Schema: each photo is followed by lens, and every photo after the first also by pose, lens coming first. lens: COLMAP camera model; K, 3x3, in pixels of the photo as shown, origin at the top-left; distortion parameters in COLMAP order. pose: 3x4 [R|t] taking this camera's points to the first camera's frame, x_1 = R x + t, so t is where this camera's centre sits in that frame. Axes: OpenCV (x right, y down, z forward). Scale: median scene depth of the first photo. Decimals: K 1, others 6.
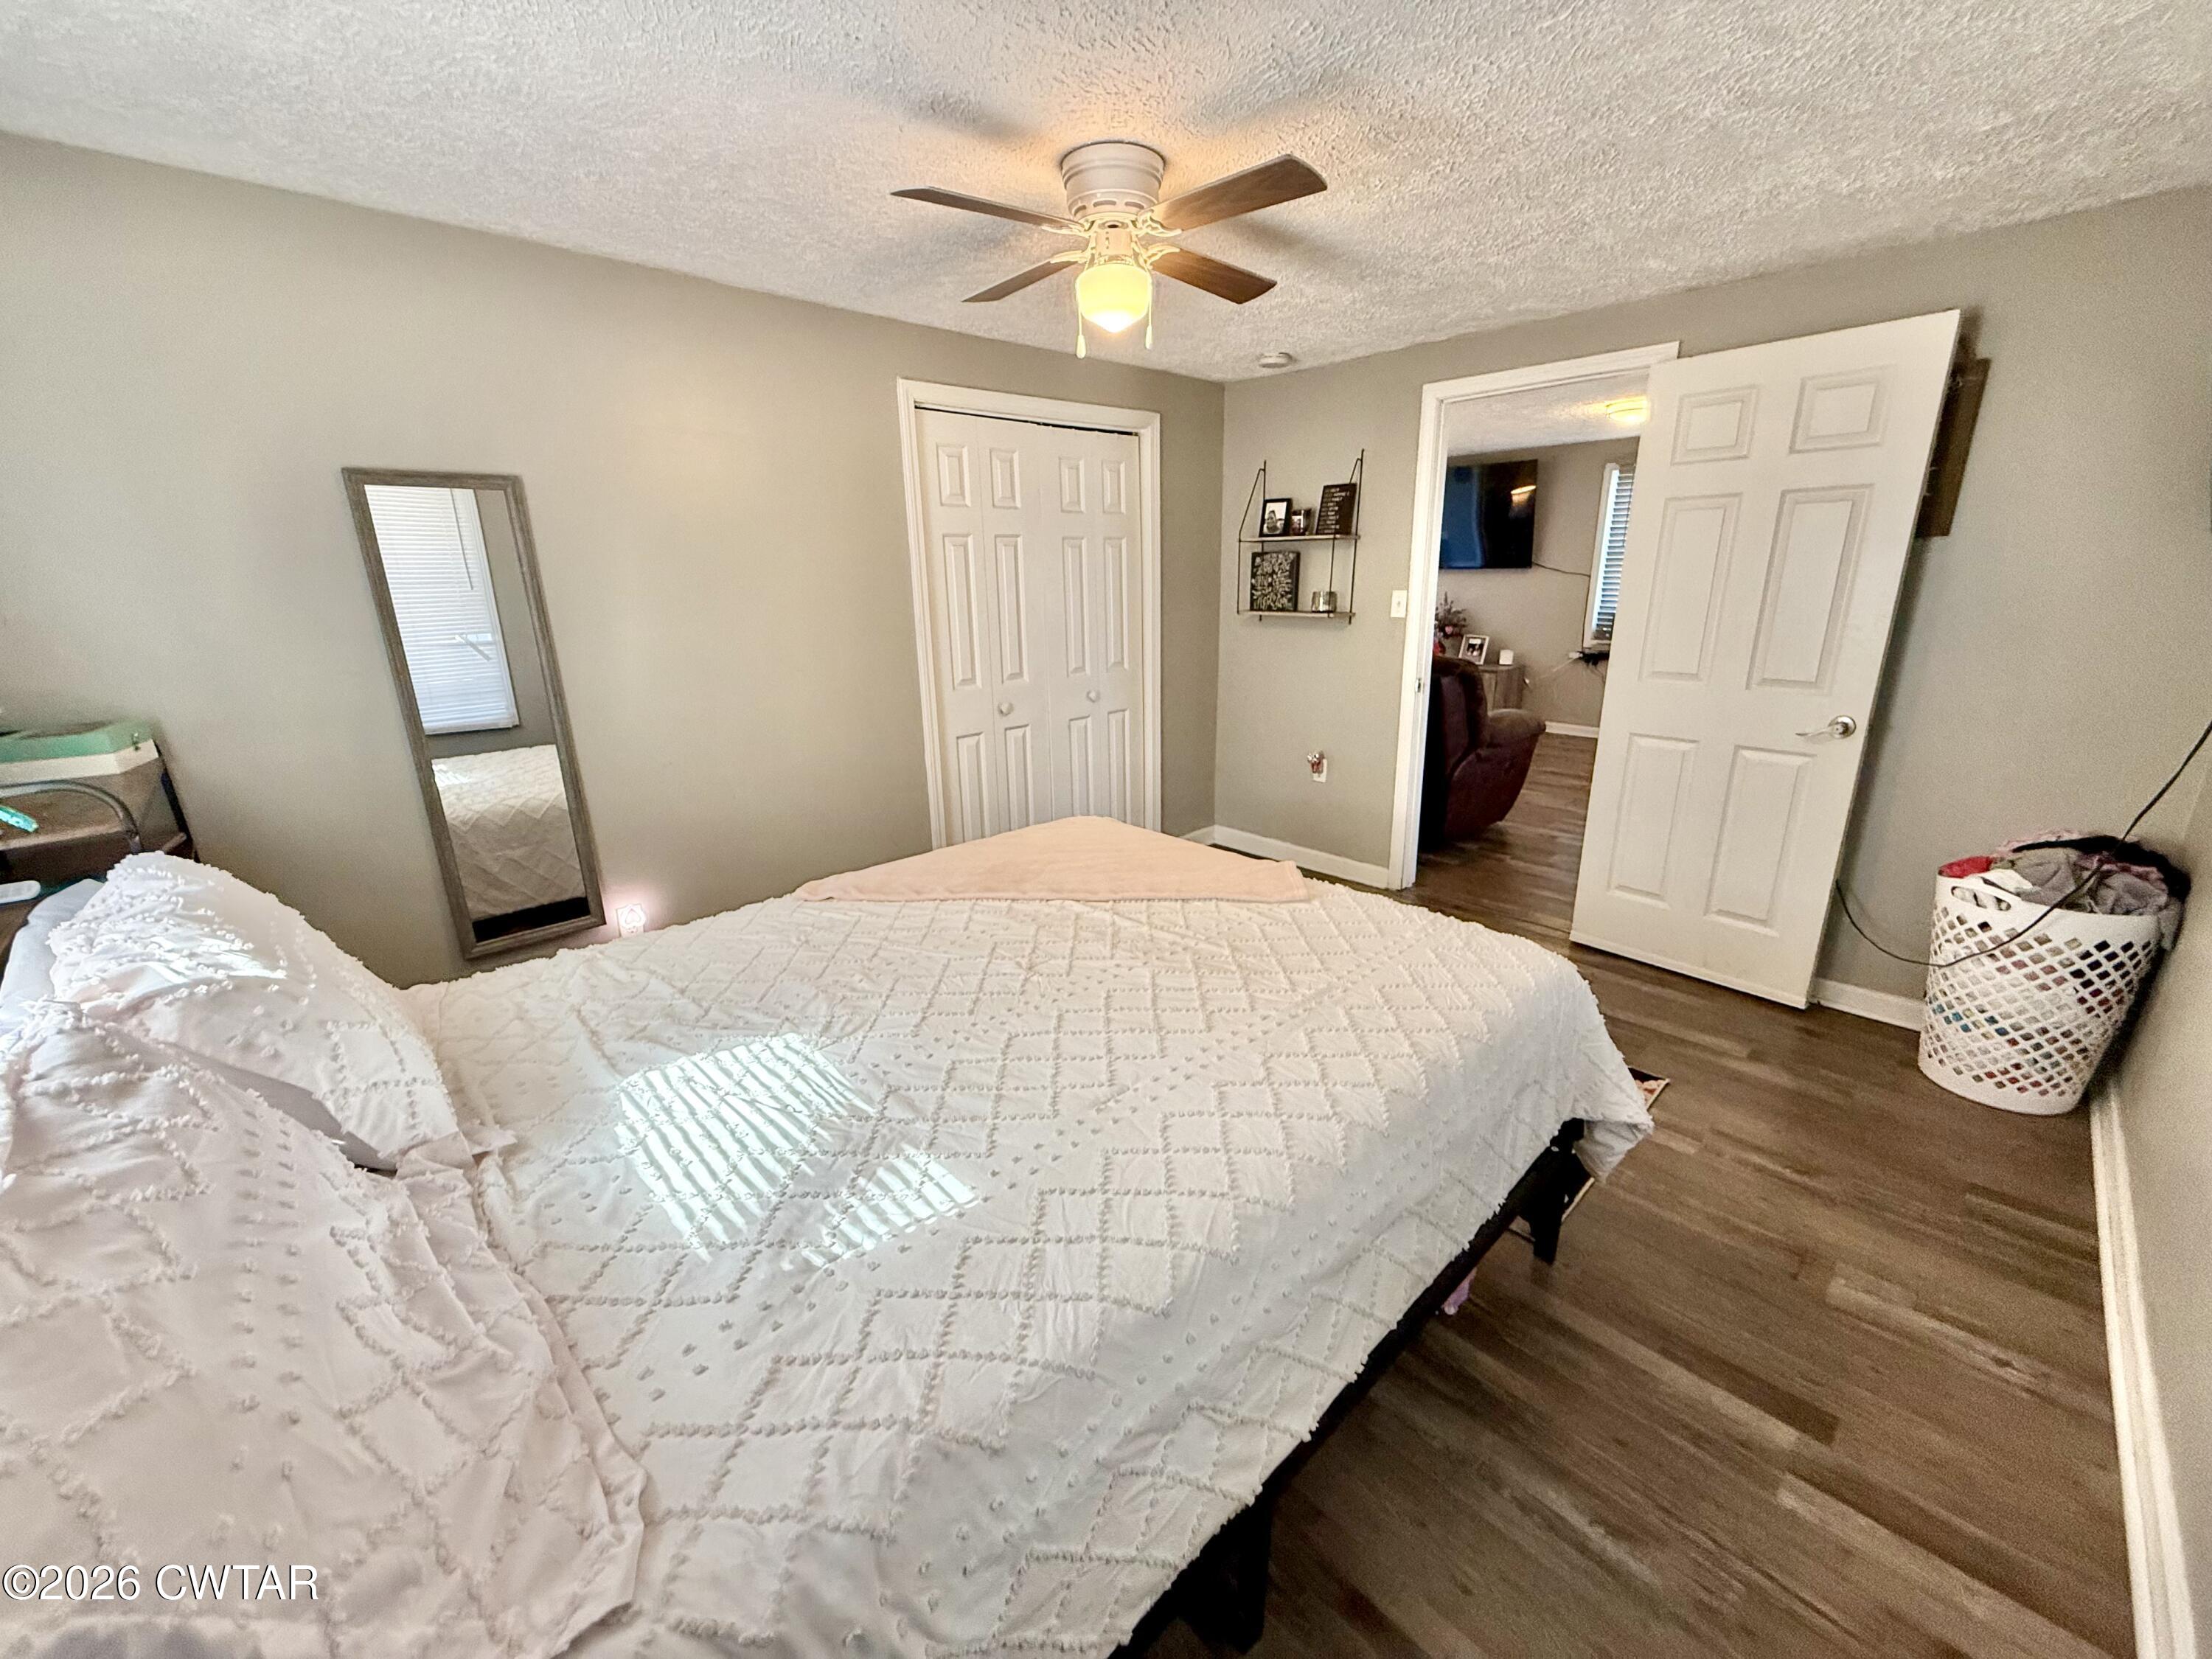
lens RADIAL K [[879.6, 0, 1103.1], [0, 879.6, 826.3], [0, 0, 1]] dist [0.000091, -0.000028]
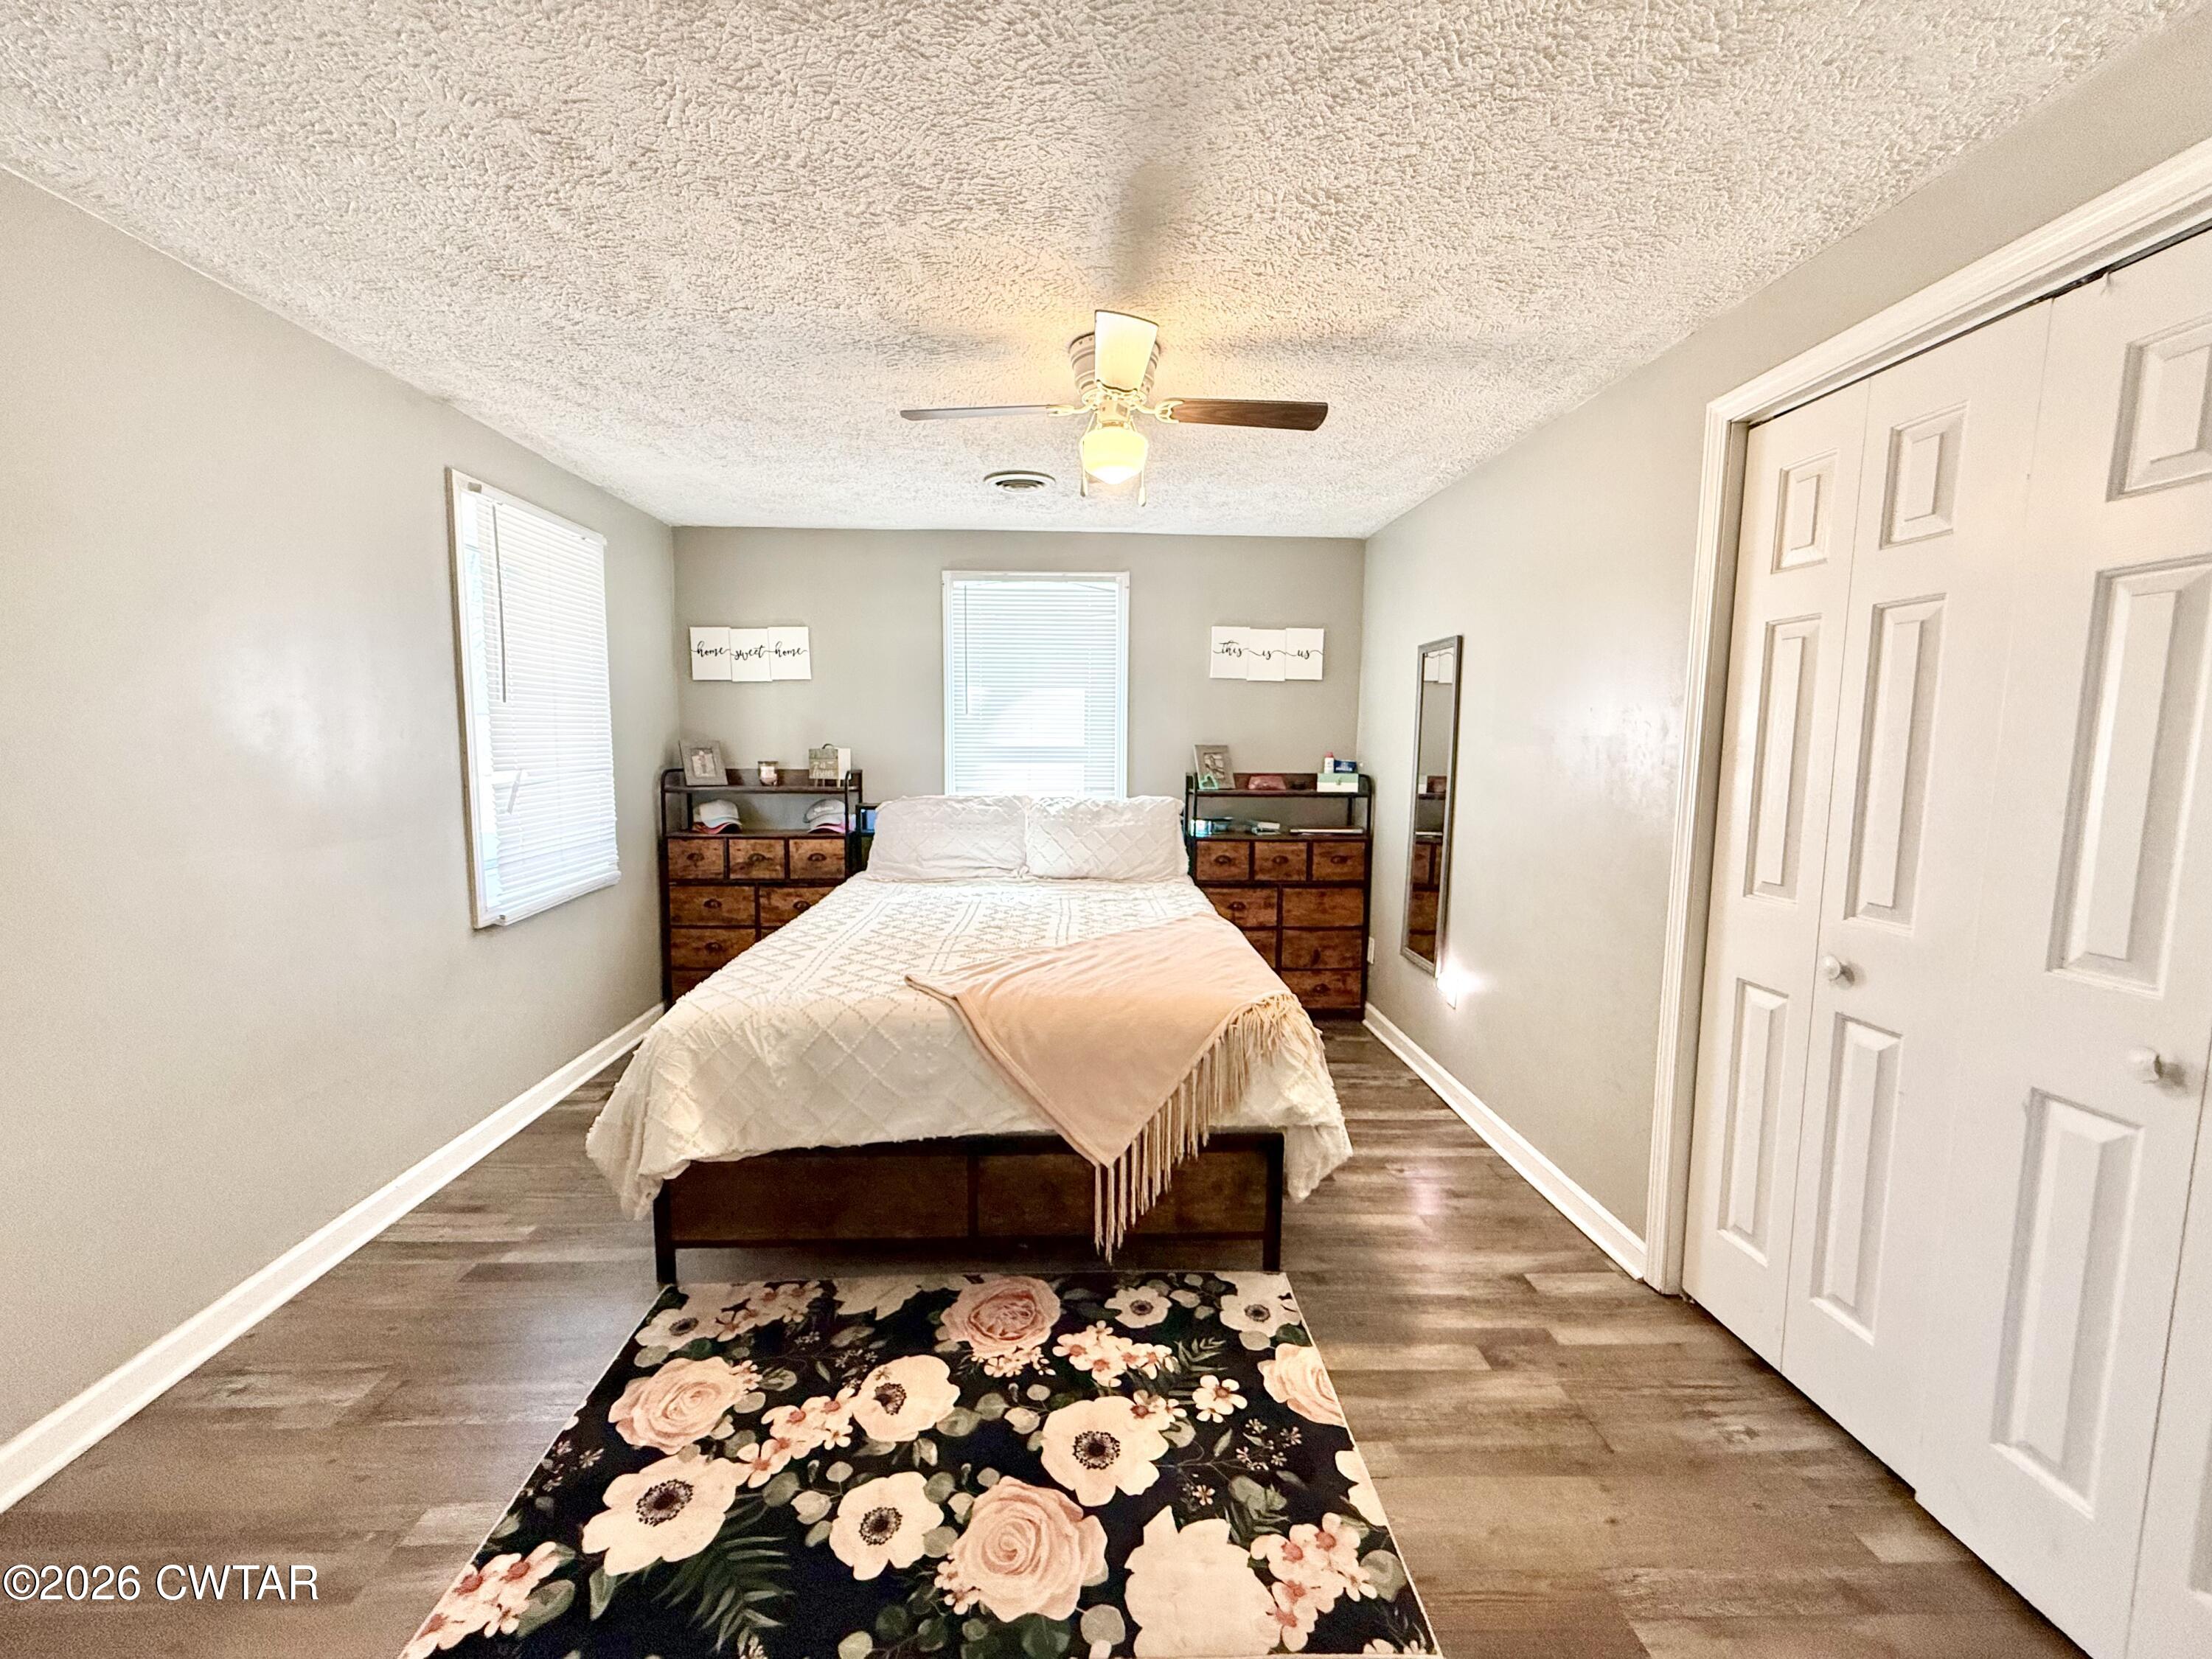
lens RADIAL K [[879.6, 0, 1103.1], [0, 879.6, 826.3], [0, 0, 1]] dist [0.000091, -0.000028]
pose [[-0.656813, 0.086423, -0.749085, 0.735784], [-0.210343, 0.932979, 0.292073, -0.394484], [0.724122, 0.349402, -0.594614, 1.482873]]
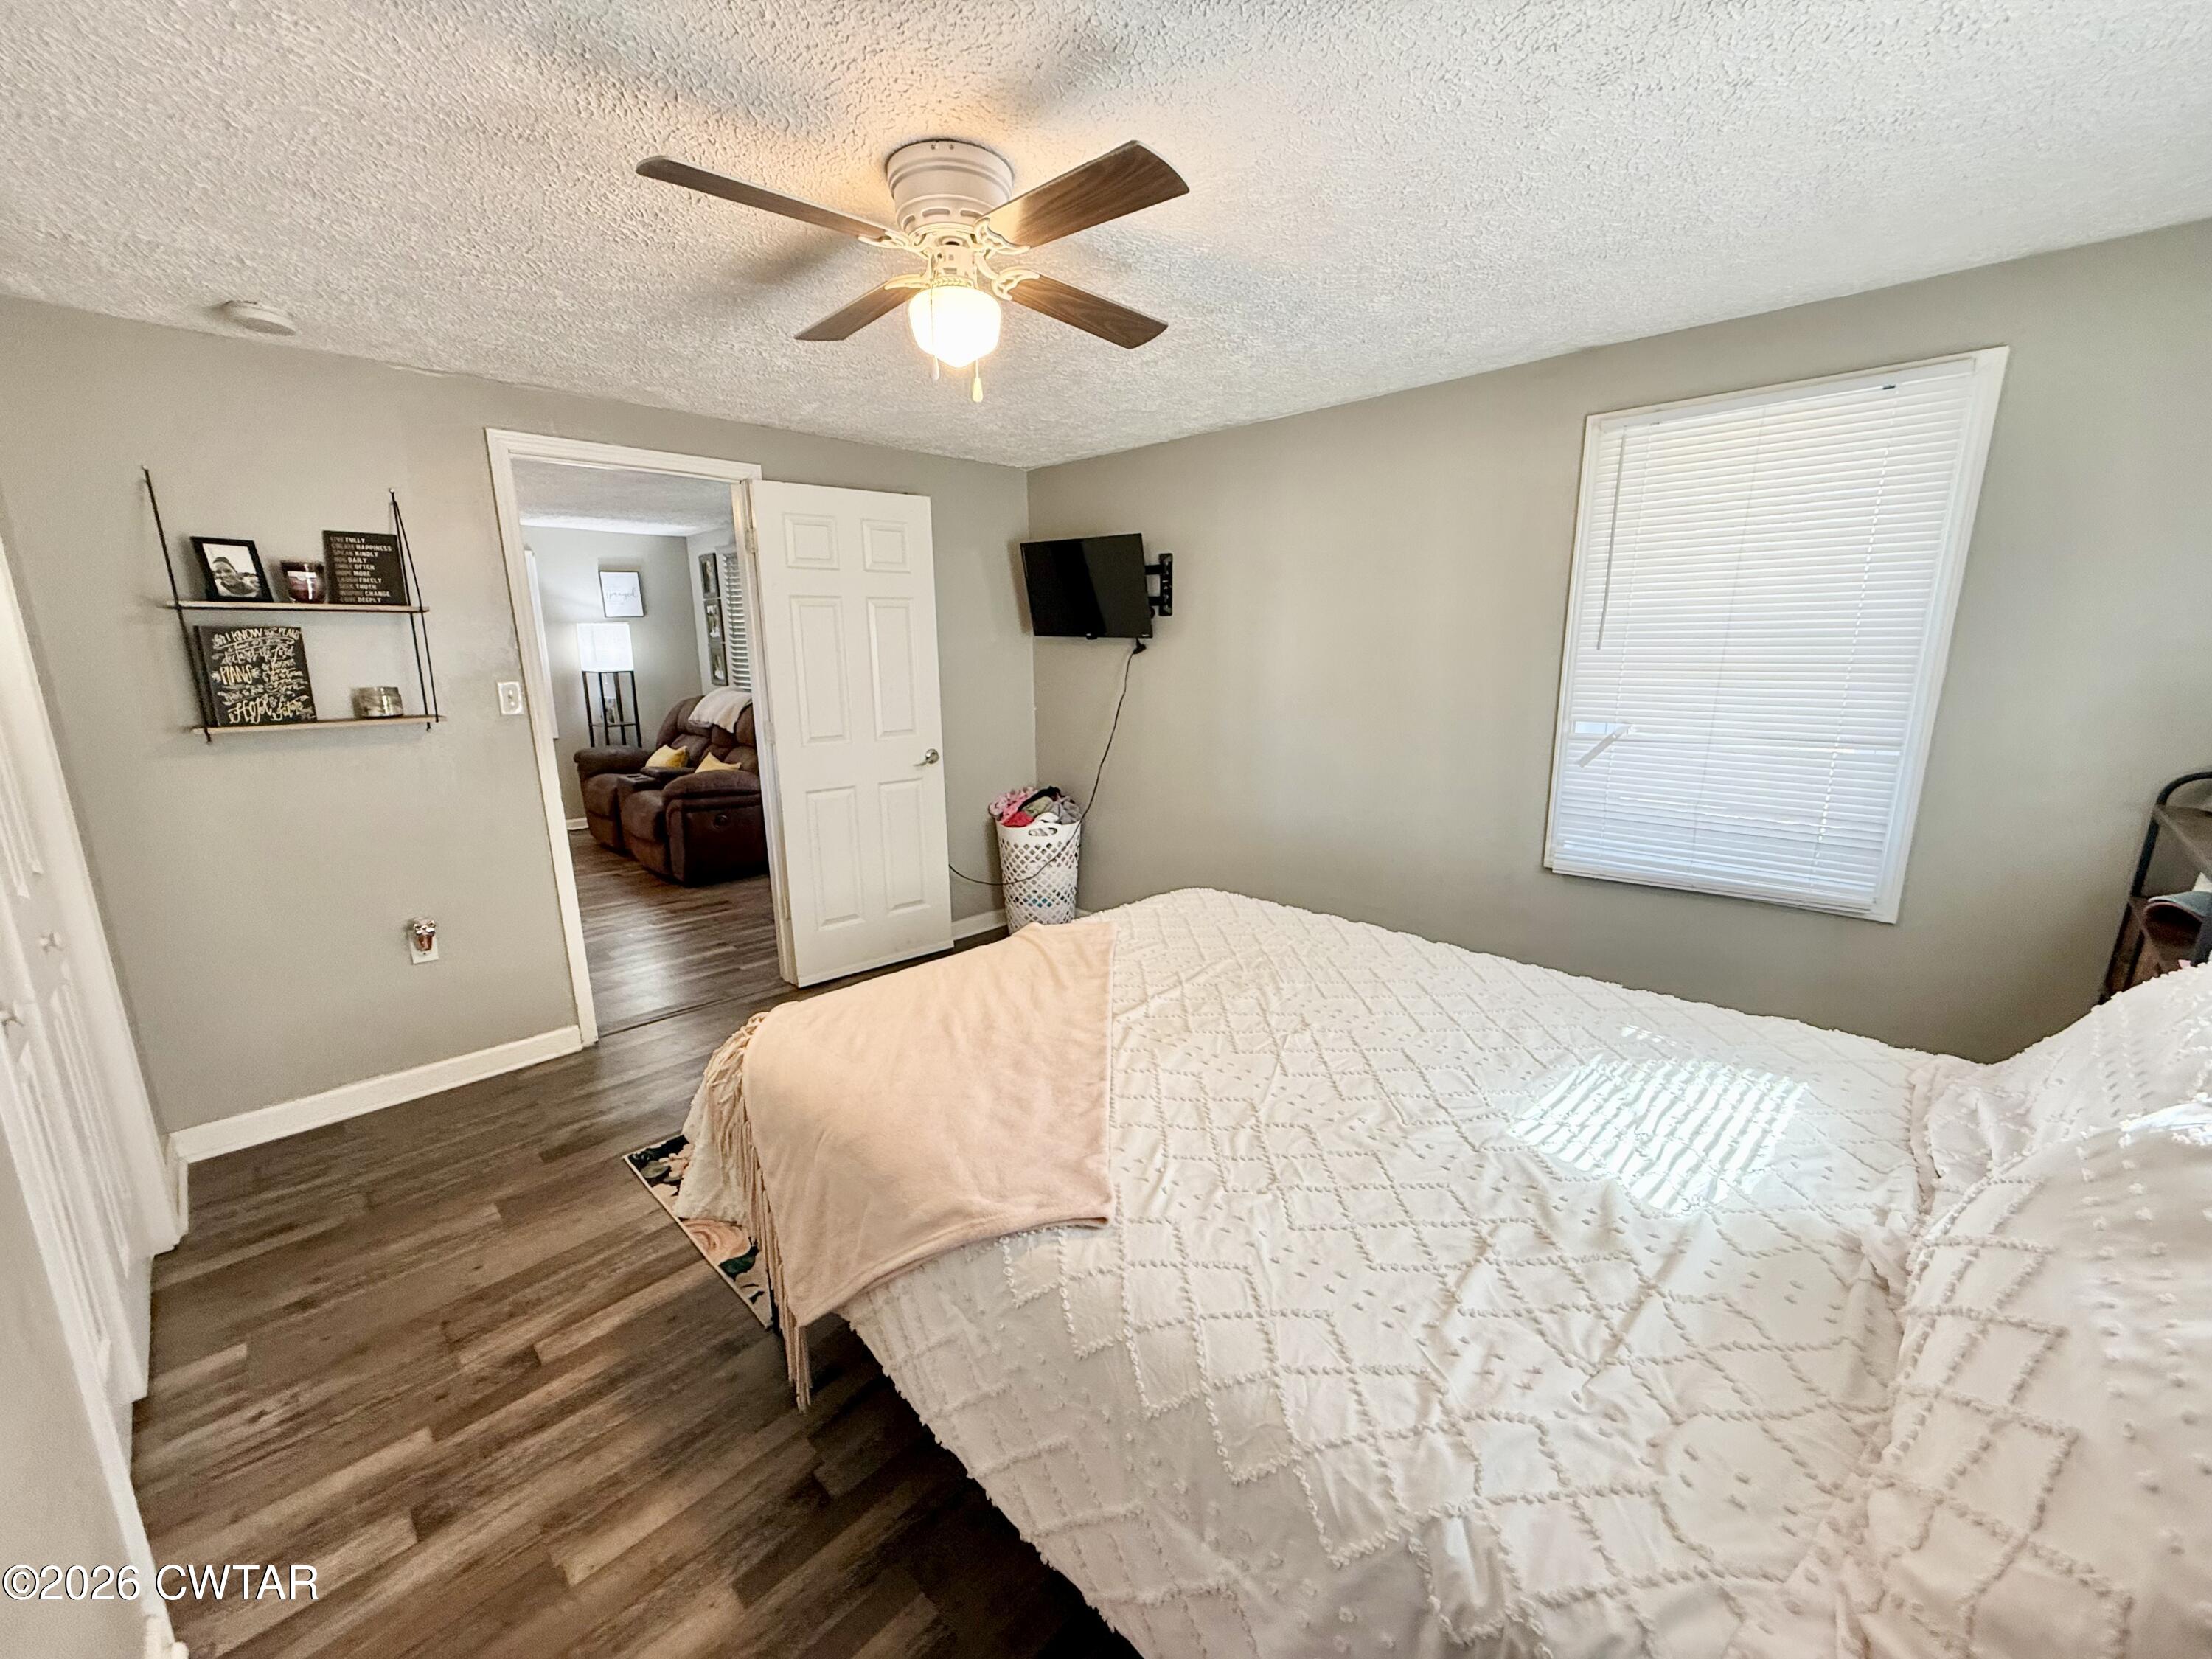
lens RADIAL K [[879.6, 0, 1103.1], [0, 879.6, 826.3], [0, 0, 1]] dist [0.000091, -0.000028]
pose [[-0.029550, -0.189824, 0.981373, -0.732011], [0.287839, 0.938598, 0.190217, -0.224739], [-0.957223, 0.288098, 0.026904, 0.797881]]
